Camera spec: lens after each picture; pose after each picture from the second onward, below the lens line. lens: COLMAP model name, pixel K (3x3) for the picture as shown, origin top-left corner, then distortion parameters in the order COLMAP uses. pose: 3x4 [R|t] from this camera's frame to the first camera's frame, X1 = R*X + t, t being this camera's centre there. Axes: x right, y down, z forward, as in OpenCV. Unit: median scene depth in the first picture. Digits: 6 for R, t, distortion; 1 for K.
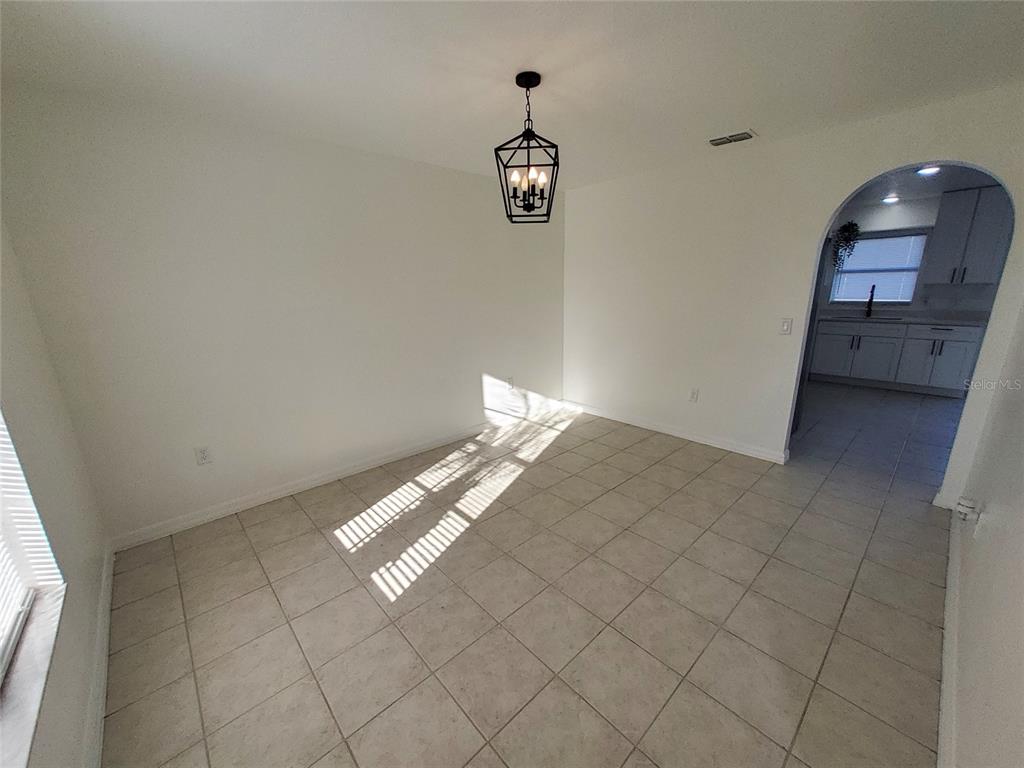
lens RADIAL K [[401.6, 0, 508.4], [0, 401.6, 388.3], [0, 0, 1]] dist [0.002381, 0.000119]
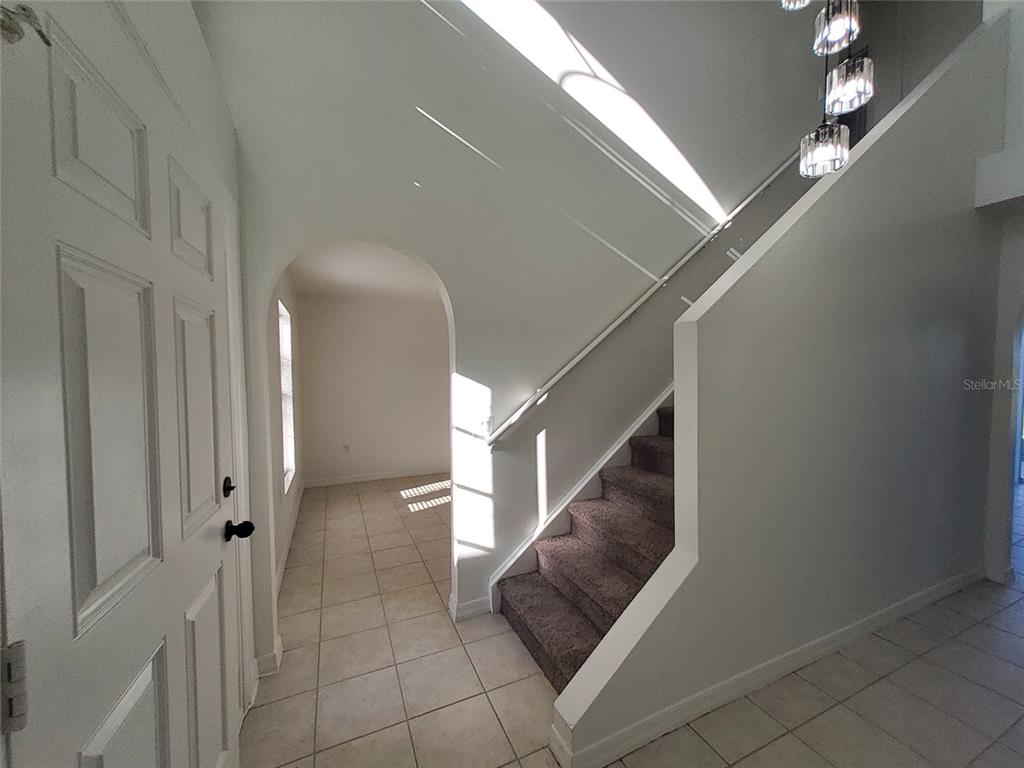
lens RADIAL K [[401.6, 0, 513.4], [0, 401.6, 382.2], [0, 0, 1]] dist [0.002381, 0.000119]
pose [[0.949934, 0.024177, -0.311512, 0.909435], [-0.089925, 0.975972, -0.198475, 0.232735], [0.299229, 0.216551, 0.929283, -0.963743]]
